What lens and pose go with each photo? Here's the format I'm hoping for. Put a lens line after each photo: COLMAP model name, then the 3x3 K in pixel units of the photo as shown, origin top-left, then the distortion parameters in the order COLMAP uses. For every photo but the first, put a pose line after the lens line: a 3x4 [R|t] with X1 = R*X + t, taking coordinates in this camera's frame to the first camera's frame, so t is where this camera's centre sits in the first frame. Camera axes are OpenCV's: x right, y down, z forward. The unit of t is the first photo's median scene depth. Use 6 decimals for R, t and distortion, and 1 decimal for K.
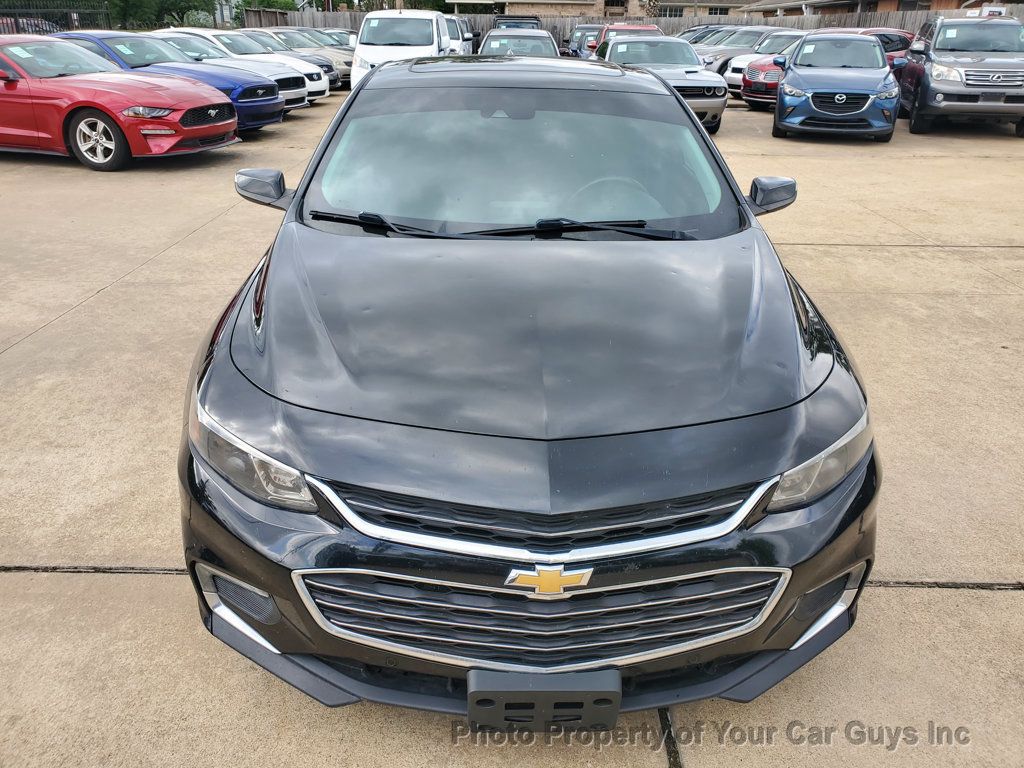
lens RADIAL K [[782.1, 0, 512.0], [0, 782.1, 384.0], [0, 0, 1]] dist [0.017214, 0.006198]
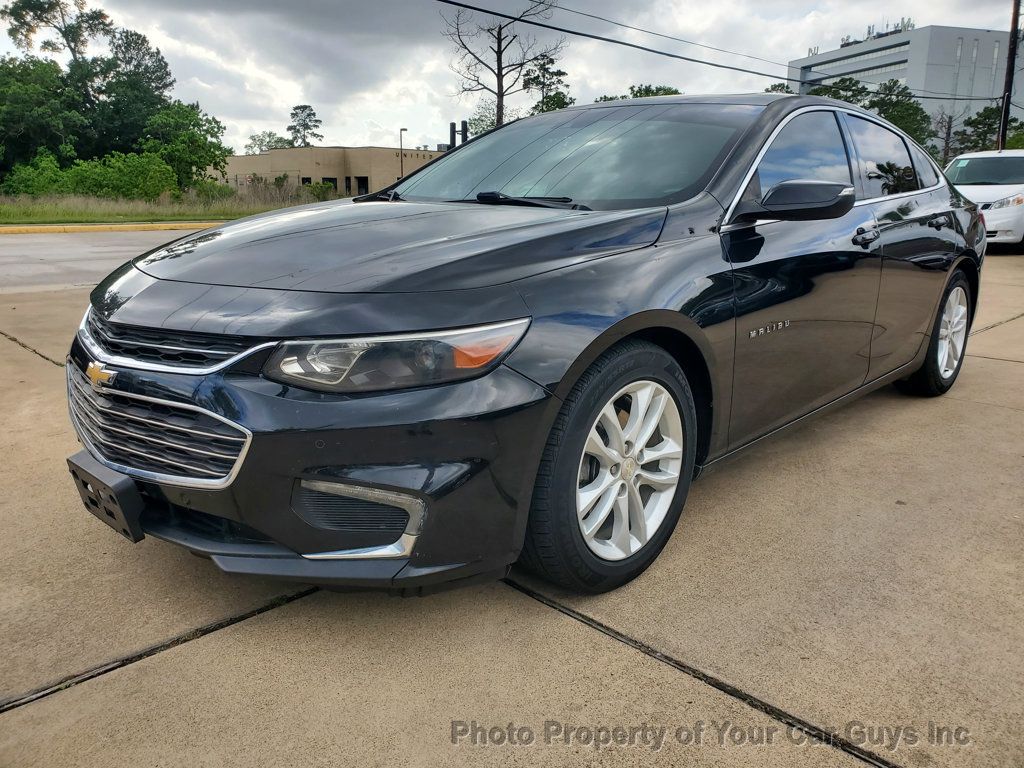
lens RADIAL K [[792.2, 0, 516.6], [0, 792.2, 385.6], [0, 0, 1]] dist [0.000585, 0.023356]
pose [[0.716413, 0.155422, -0.680145, 1.147894], [-0.284335, 0.955280, -0.081202, 0.152803], [0.637108, 0.251563, 0.728567, 0.433729]]
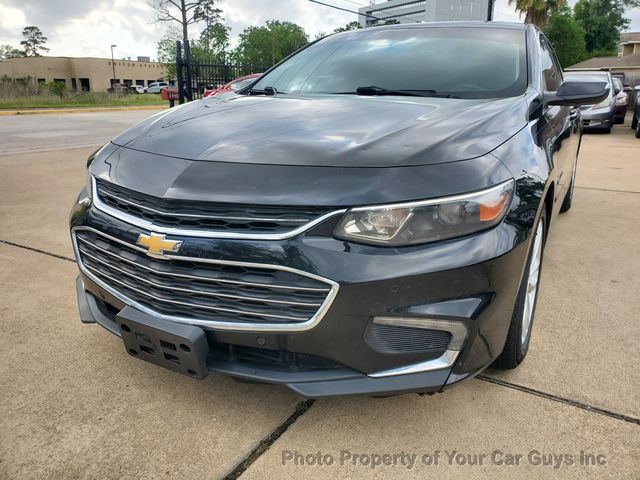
lens RADIAL K [[494.9, 0, 320.7], [0, 494.9, 232.4], [0, 0, 1]] dist [0.011260, 0.010357]
pose [[0.865344, 0.127791, -0.484613, 0.630942], [-0.199209, 0.974982, -0.098615, 0.219064], [0.459887, 0.181875, 0.869152, 0.283631]]
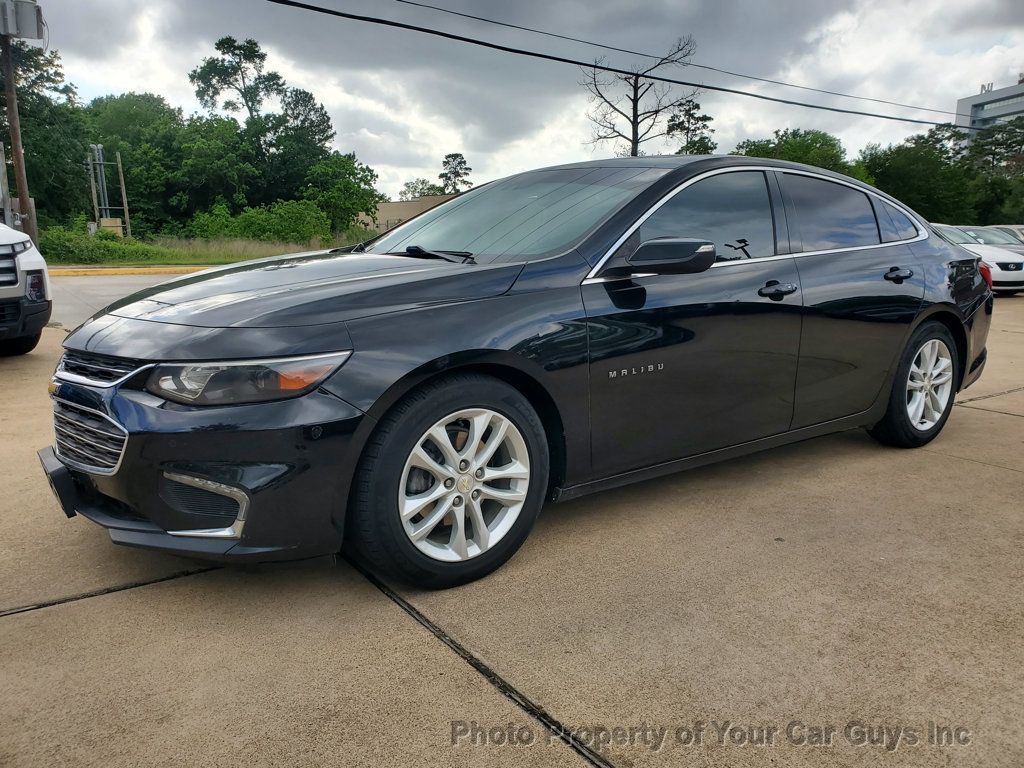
lens RADIAL K [[794.6, 0, 519.2], [0, 794.6, 397.3], [0, 0, 1]] dist [0.008732, 0.013167]
pose [[0.583992, 0.152955, -0.797219, 1.595264], [-0.336584, 0.939314, -0.066343, 0.051195], [0.738692, 0.307075, 0.600033, 0.617317]]
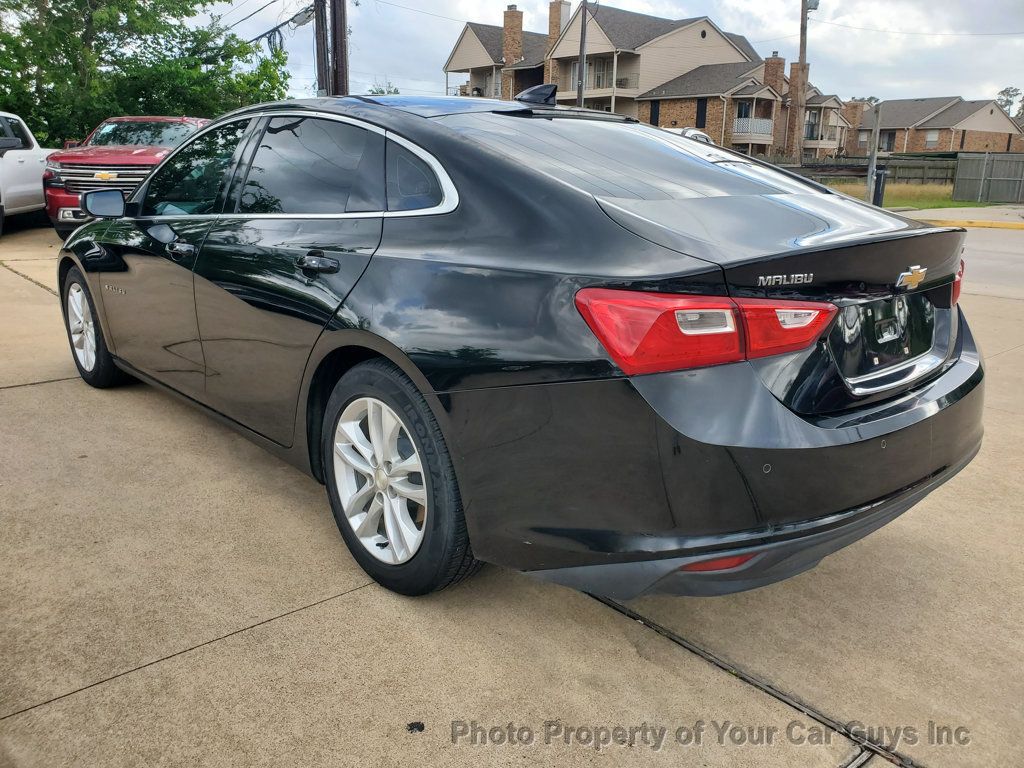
lens RADIAL K [[814.5, 0, 516.0], [0, 814.5, 383.1], [0, 0, 1]] dist [-0.026402, 0.057894]
pose [[-0.770874, 0.131809, -0.623201, 1.040681], [-0.282656, 0.805977, 0.520102, -1.328610], [0.570840, 0.577085, -0.584050, 3.582569]]
